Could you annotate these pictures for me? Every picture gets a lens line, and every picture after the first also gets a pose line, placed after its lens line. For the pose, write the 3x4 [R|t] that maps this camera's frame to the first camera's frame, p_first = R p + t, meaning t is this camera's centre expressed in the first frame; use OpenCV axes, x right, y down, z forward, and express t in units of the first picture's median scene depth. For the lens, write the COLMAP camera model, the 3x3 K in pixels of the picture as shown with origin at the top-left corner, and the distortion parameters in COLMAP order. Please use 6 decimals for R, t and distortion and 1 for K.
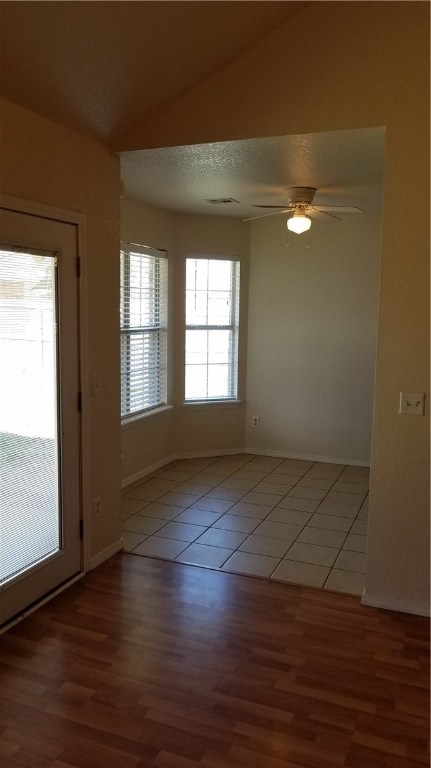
lens RADIAL K [[614.2, 0, 215.5], [0, 614.2, 384.0], [0, 0, 1]] dist [-0.005848, 0.000272]
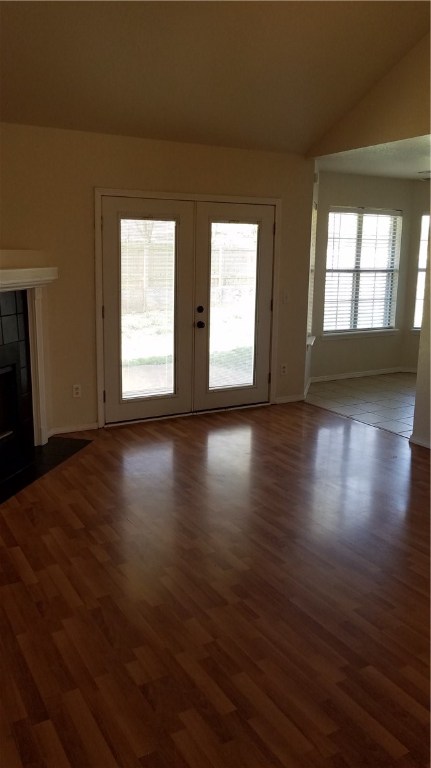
lens RADIAL K [[614.2, 0, 215.5], [0, 614.2, 384.0], [0, 0, 1]] dist [-0.005848, 0.000272]
pose [[0.795728, 0.131708, -0.591160, 0.672494], [-0.083434, 0.990600, 0.108396, 0.068499], [0.599880, -0.036931, 0.799237, -0.492232]]
